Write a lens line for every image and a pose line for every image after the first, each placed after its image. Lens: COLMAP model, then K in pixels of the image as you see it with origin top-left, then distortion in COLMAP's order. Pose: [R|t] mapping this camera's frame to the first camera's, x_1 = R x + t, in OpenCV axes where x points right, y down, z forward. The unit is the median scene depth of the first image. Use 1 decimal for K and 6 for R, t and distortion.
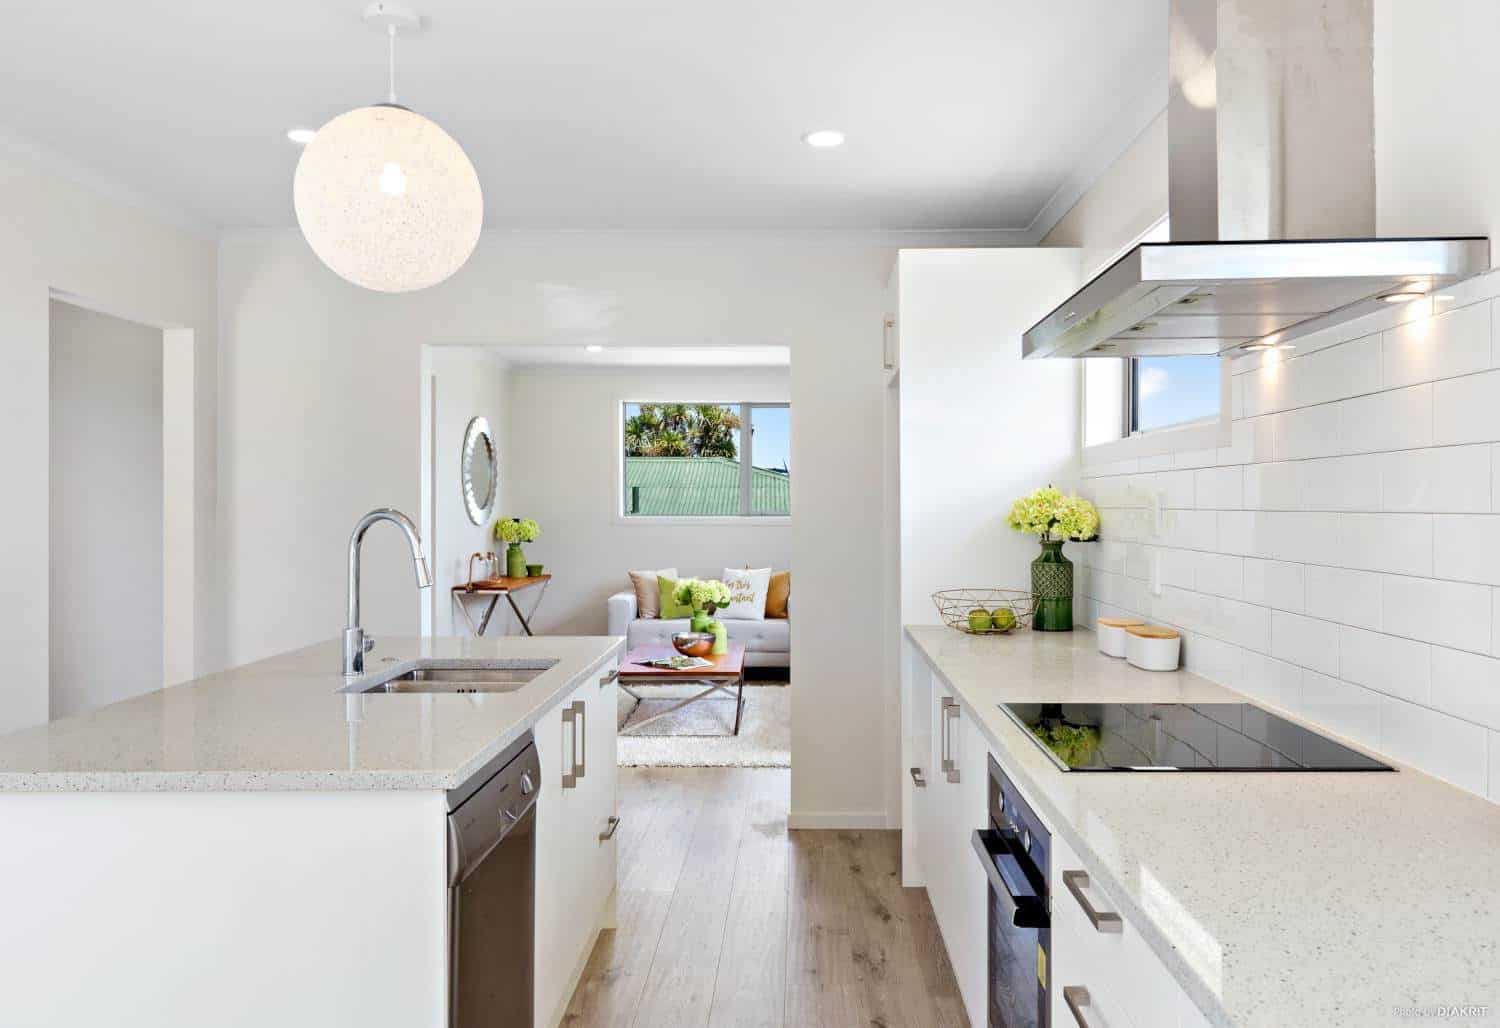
lens RADIAL K [[1125.8, 0, 792.6], [0, 1125.8, 492.2], [0, 0, 1]] dist [-0.003396, -0.001943]
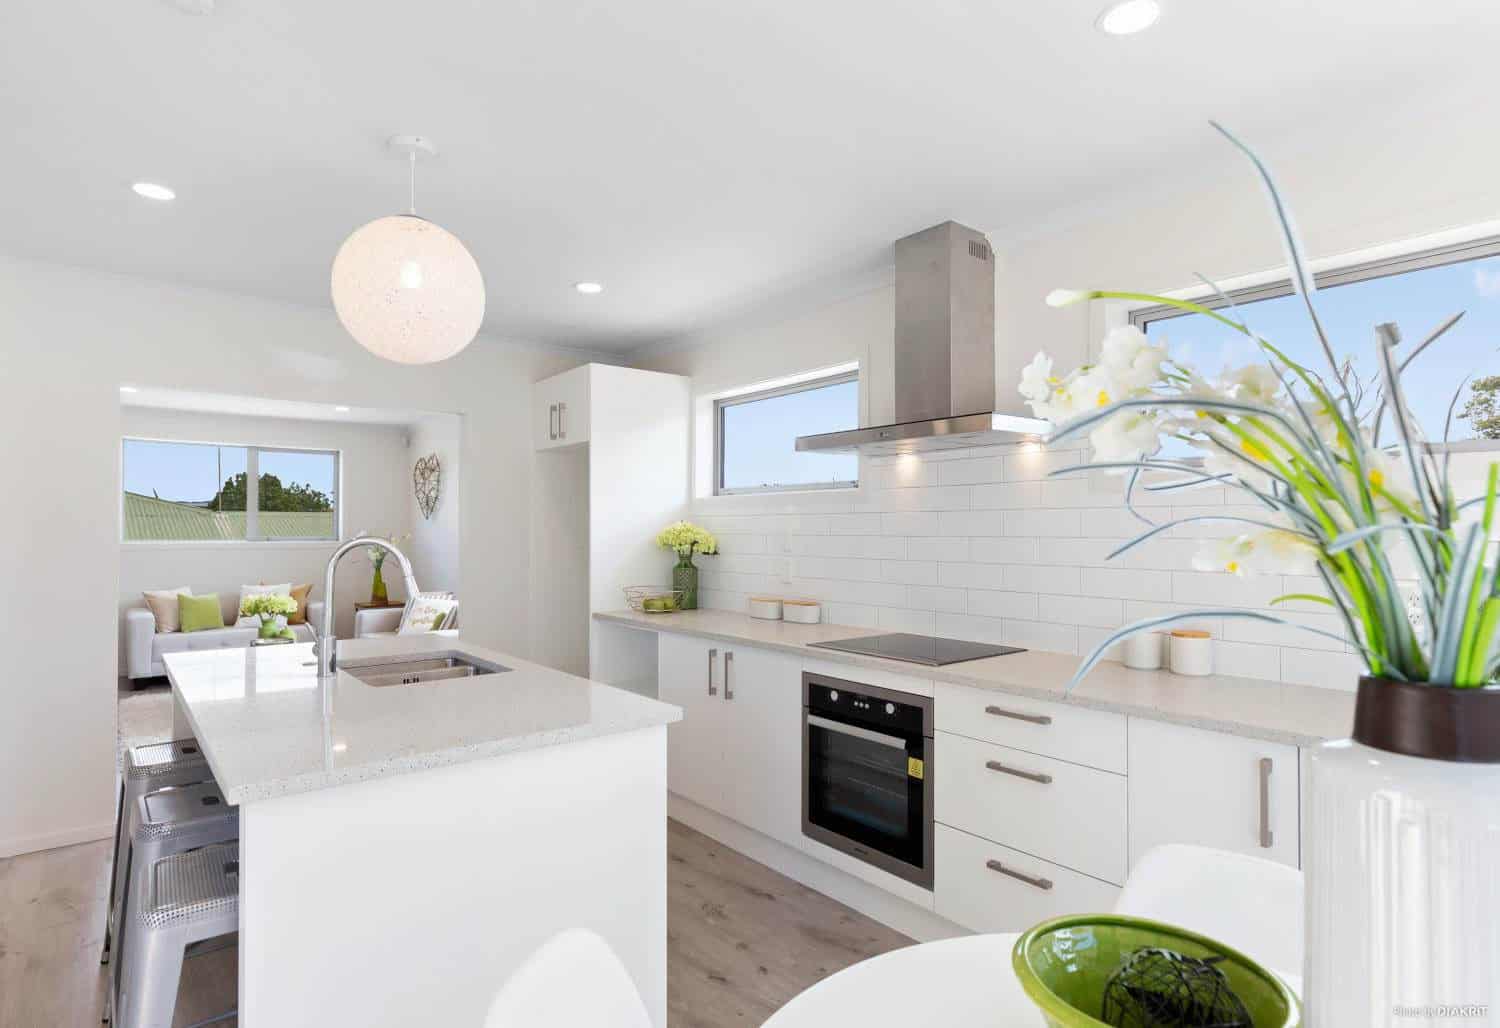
lens RADIAL K [[781.7, 0, 750.0], [0, 781.7, 514.0], [0, 0, 1]] dist [0.001974, 0.000430]
pose [[0.768966, 0.015897, 0.639091, -0.204488], [-0.008613, 0.999858, -0.014507, -0.000154], [-0.639231, 0.005651, 0.768994, 0.027659]]
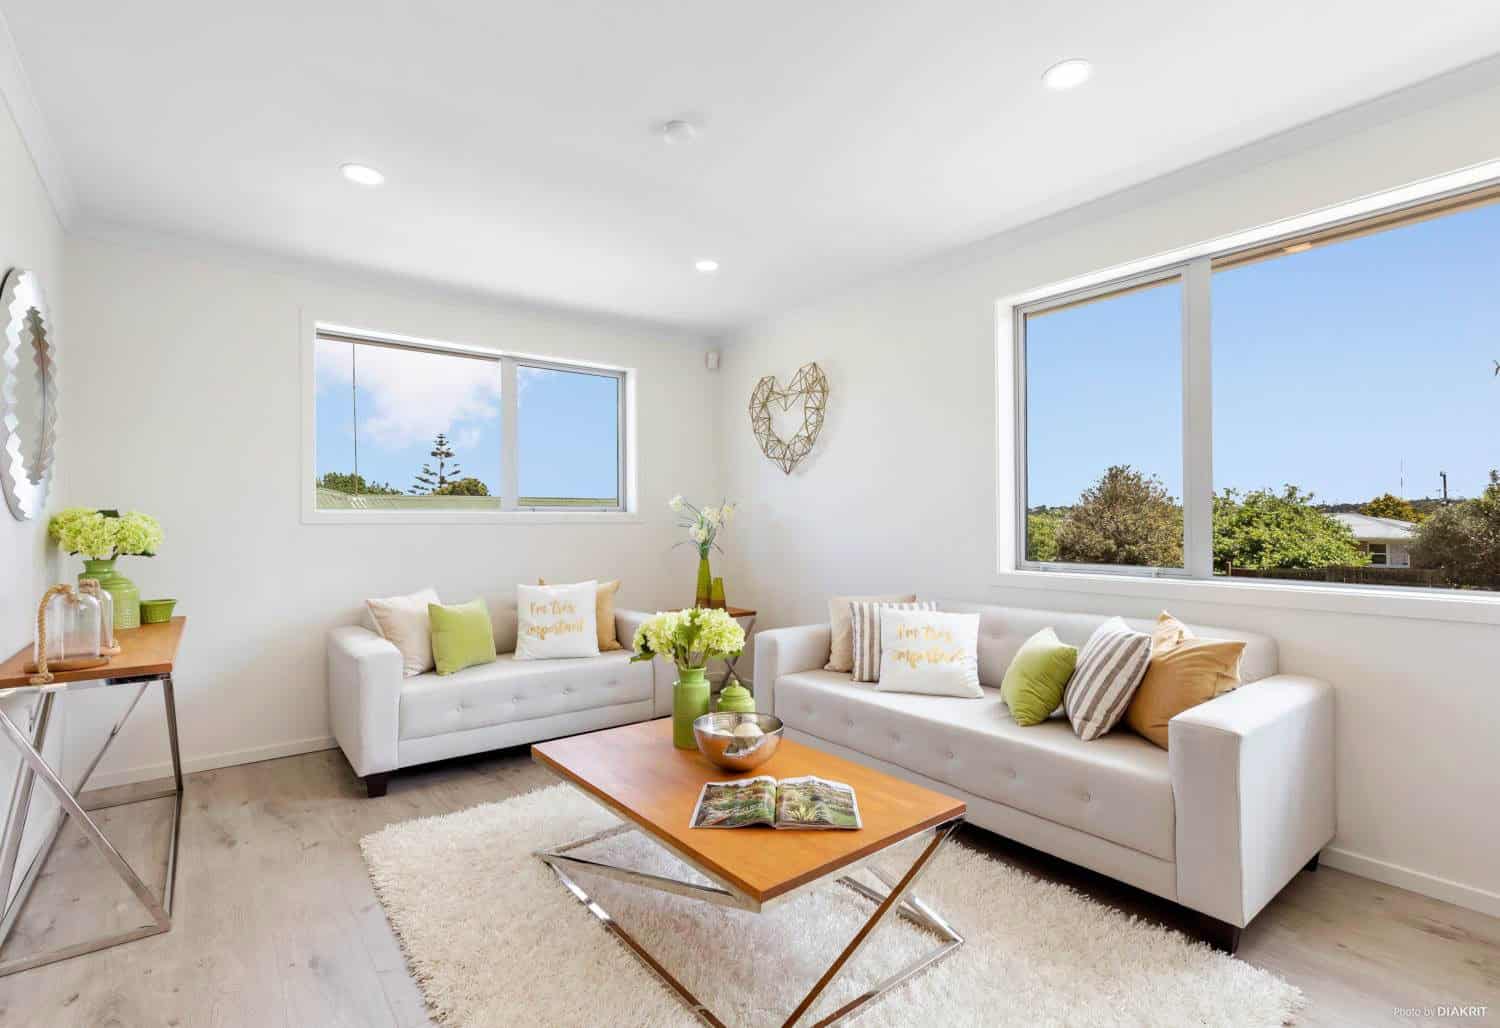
lens RADIAL K [[715.5, 0, 779.5], [0, 715.5, 514.7], [0, 0, 1]] dist [-0.001988, -0.000374]
pose [[0.783530, 0.001377, 0.621352, -0.238592], [-0.001331, 0.999999, -0.000538, 0.028824], [-0.621352, -0.000405, 0.783531, 0.648854]]
